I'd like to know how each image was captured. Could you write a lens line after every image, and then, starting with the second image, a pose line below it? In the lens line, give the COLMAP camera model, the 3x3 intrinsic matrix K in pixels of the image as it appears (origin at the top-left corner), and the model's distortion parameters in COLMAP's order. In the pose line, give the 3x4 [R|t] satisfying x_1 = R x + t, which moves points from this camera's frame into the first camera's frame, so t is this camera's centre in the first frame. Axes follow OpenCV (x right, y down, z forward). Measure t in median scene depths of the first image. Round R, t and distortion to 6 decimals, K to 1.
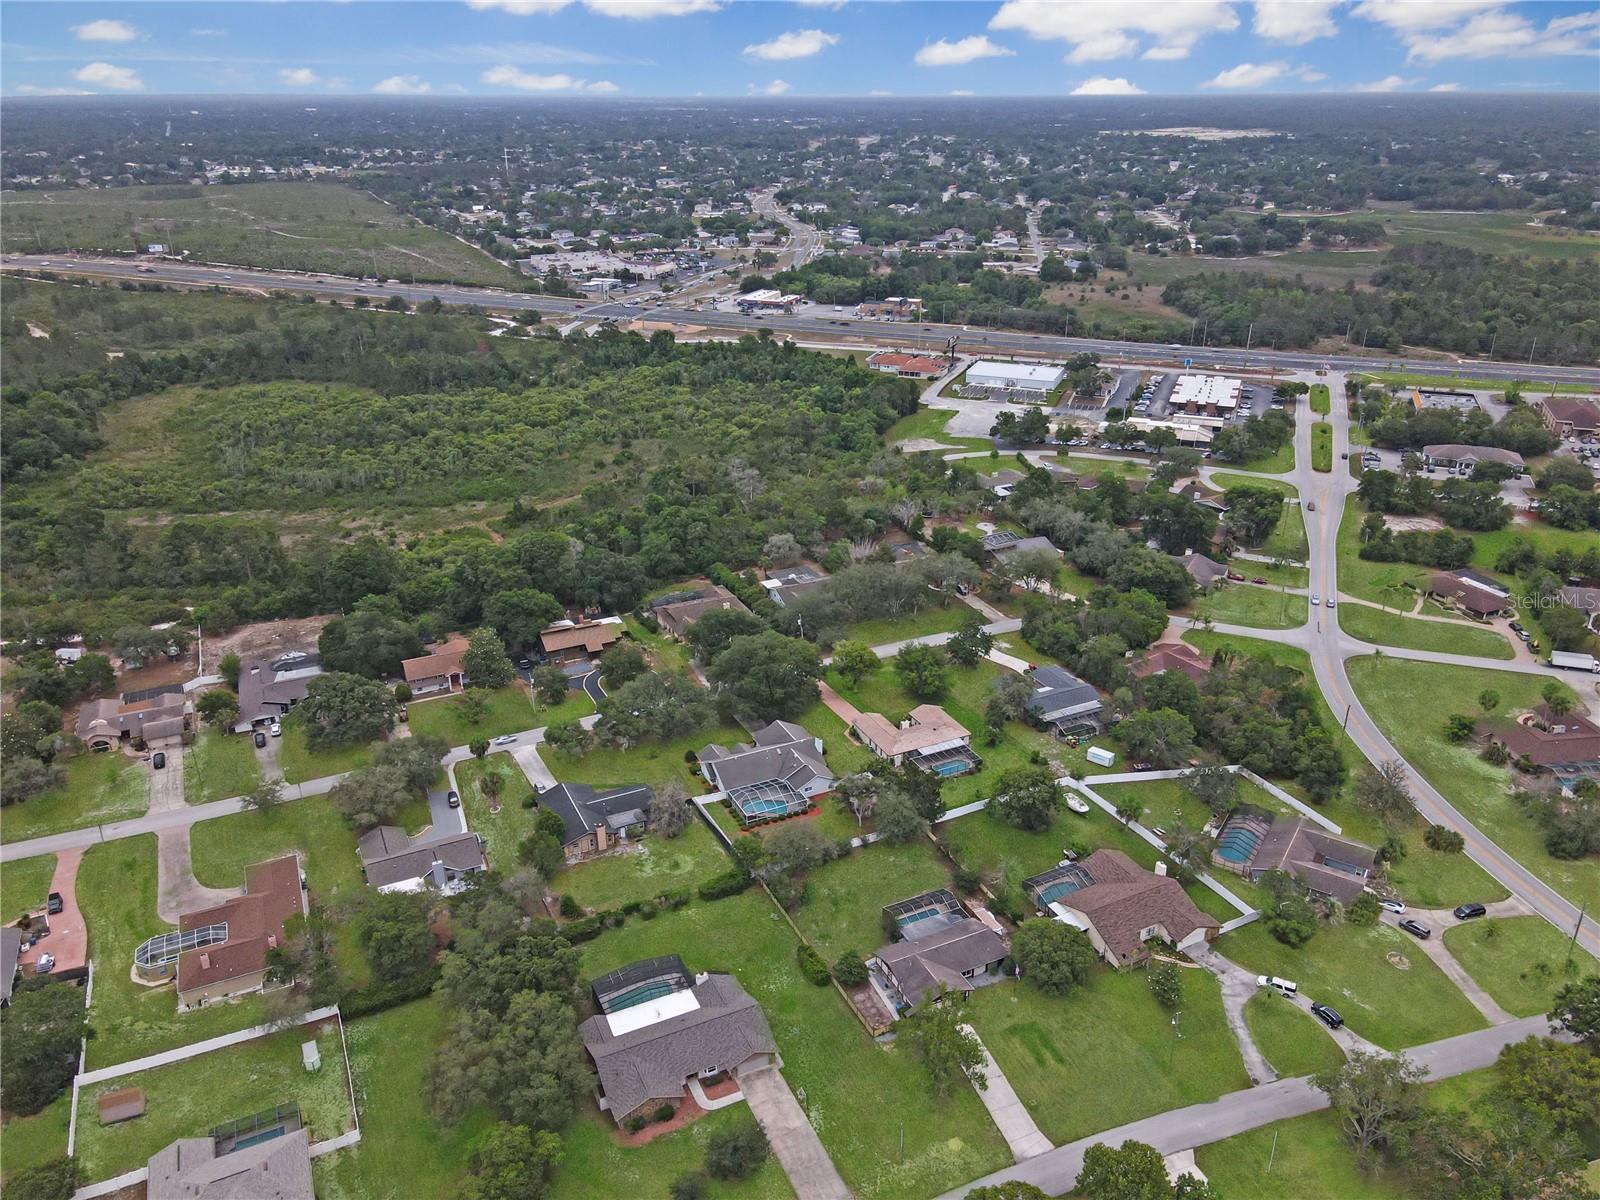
lens RADIAL K [[1166.8, 0, 801.8], [0, 1166.8, 603.3], [0, 0, 1]] dist [0.008383, 0.015462]
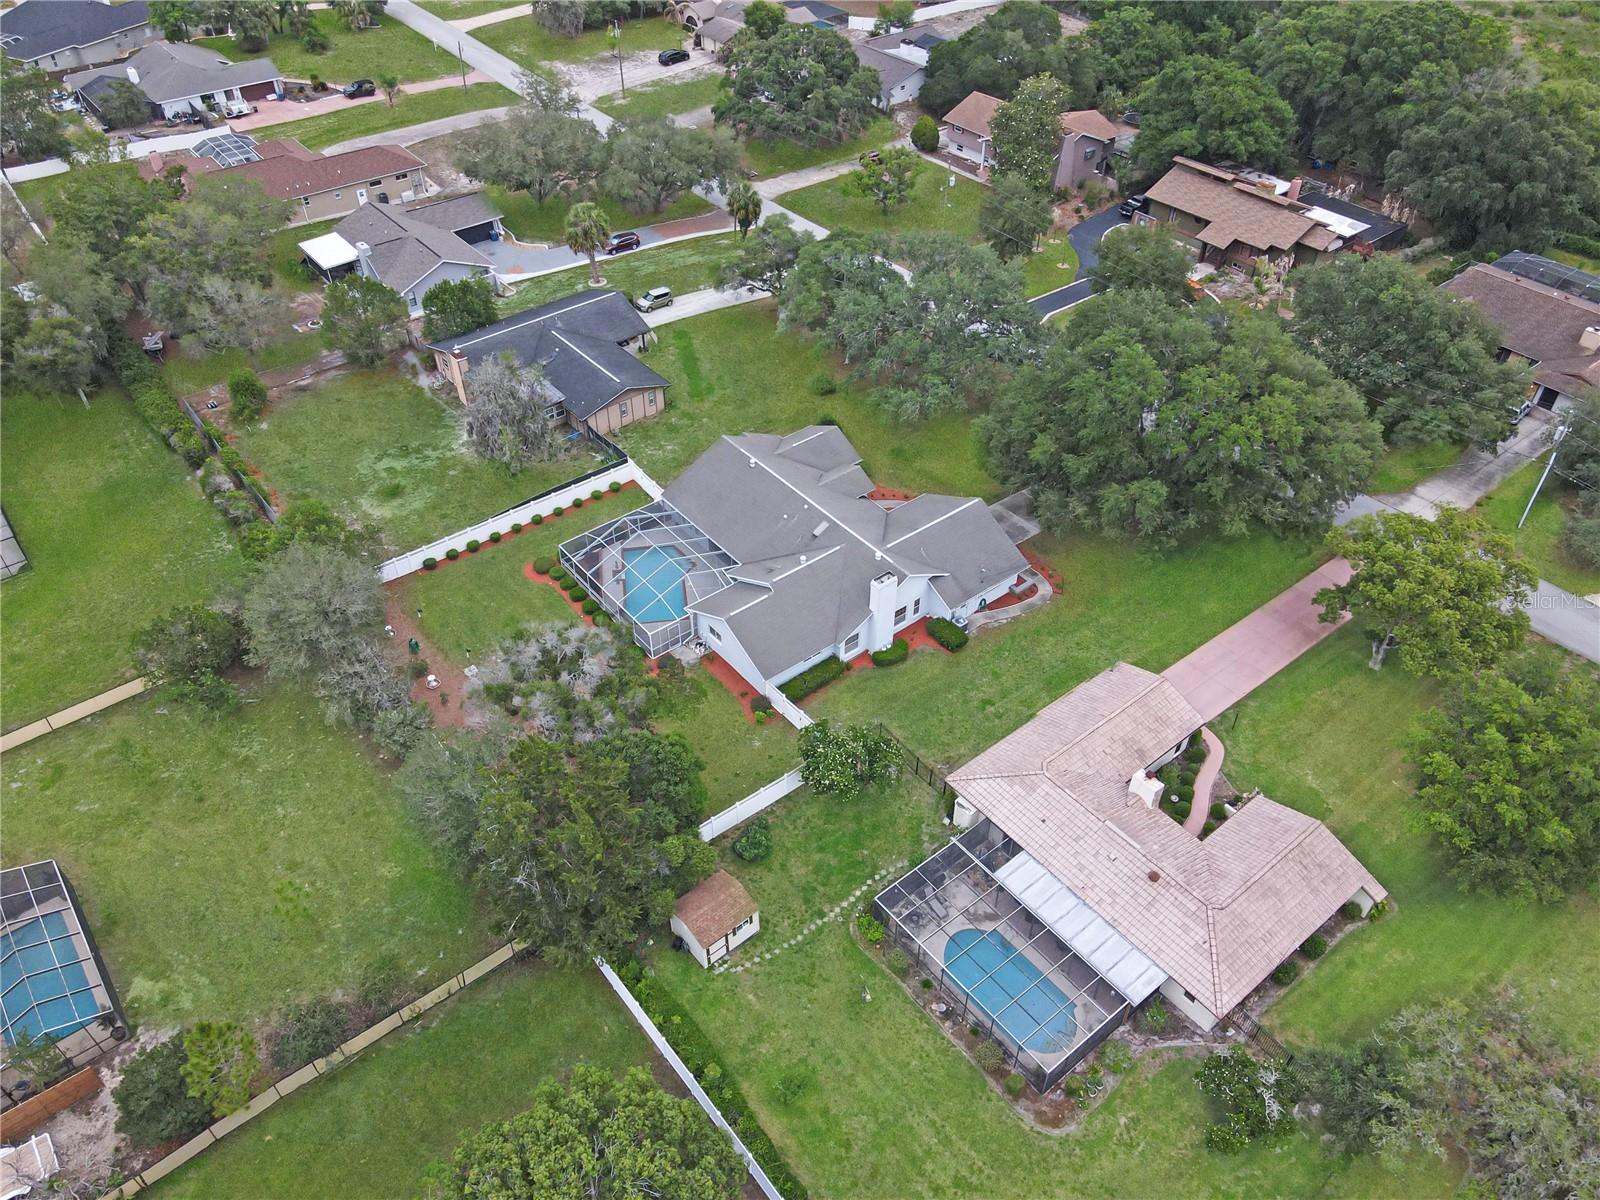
lens RADIAL K [[1166.8, 0, 801.8], [0, 1166.8, 603.3], [0, 0, 1]] dist [0.008383, 0.015462]
pose [[0.222924, 0.652536, -0.724225, 0.210728], [-0.391674, 0.740272, 0.546434, -0.042517], [0.892691, 0.161847, 0.420605, 0.695954]]
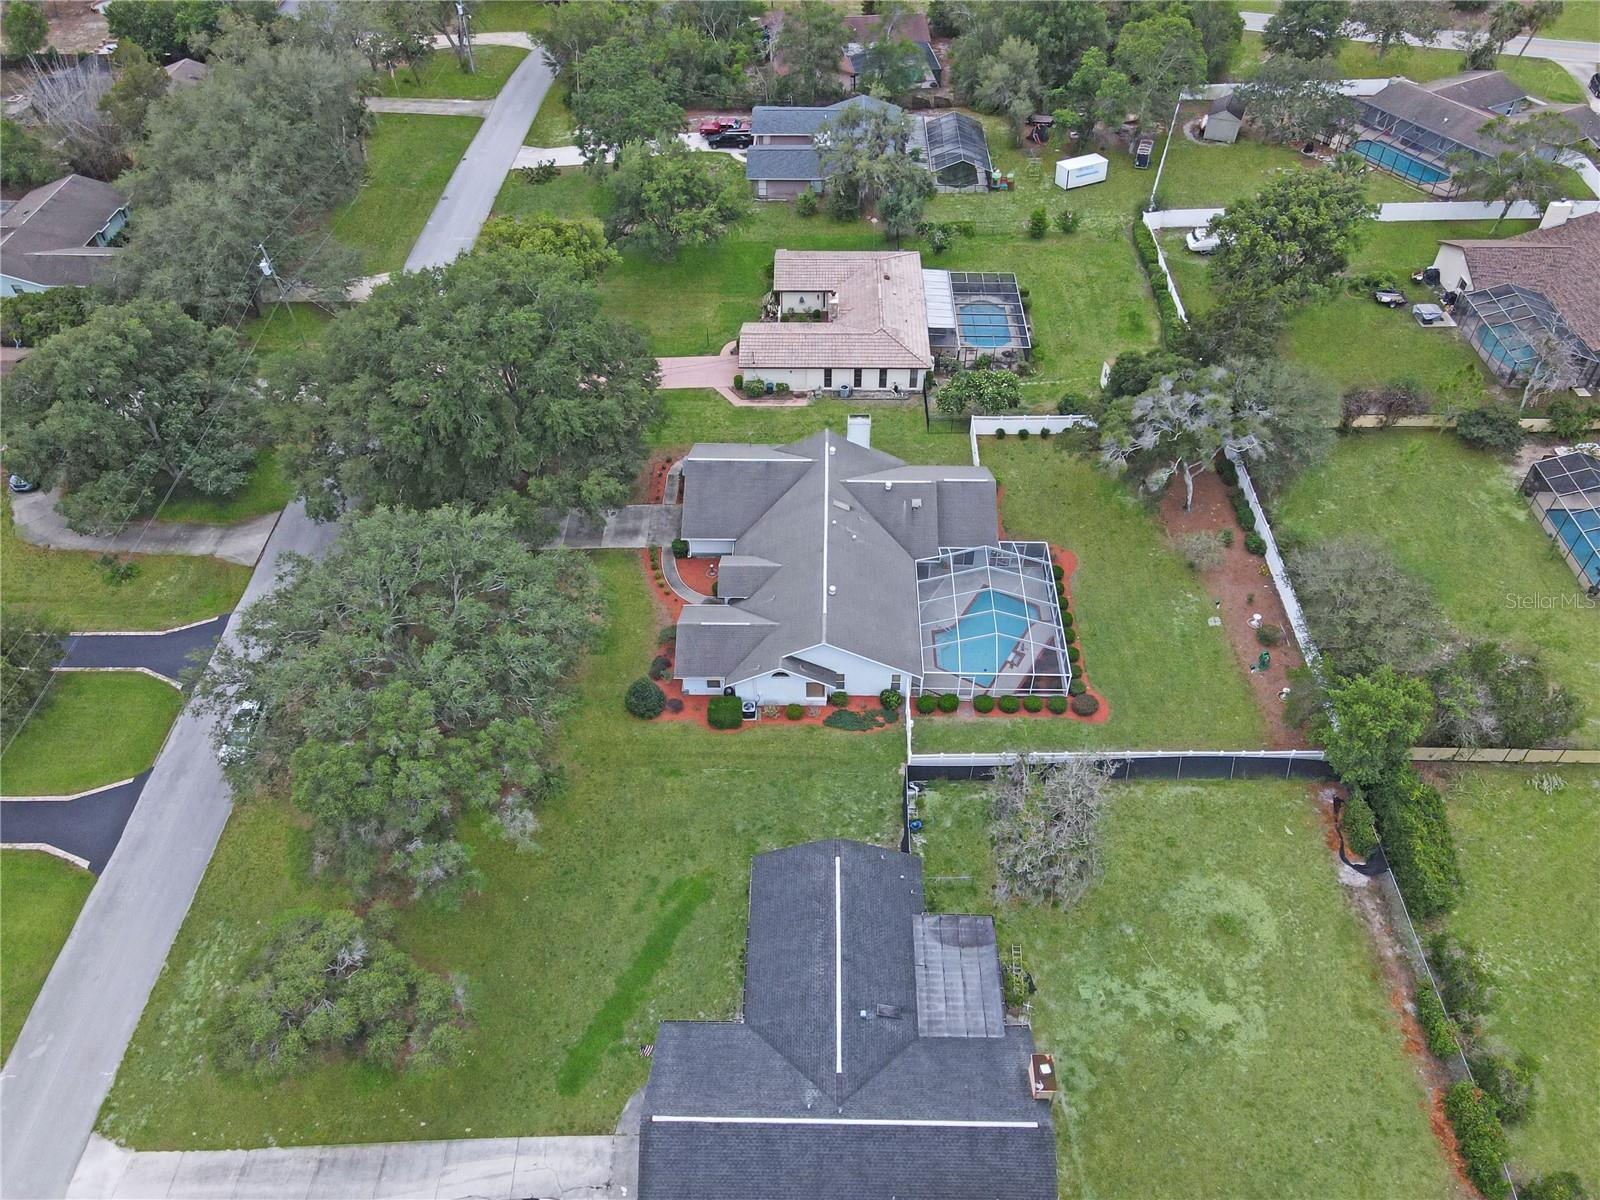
lens RADIAL K [[1175.8, 0, 800.0], [0, 1175.8, 600.0], [0, 0, 1]] dist [0.008410, 0.011917]
pose [[0.456120, -0.622402, 0.636059, -0.218634], [0.362584, 0.782698, 0.505883, -0.027127], [-0.812704, -0.000118, 0.582677, 0.662771]]
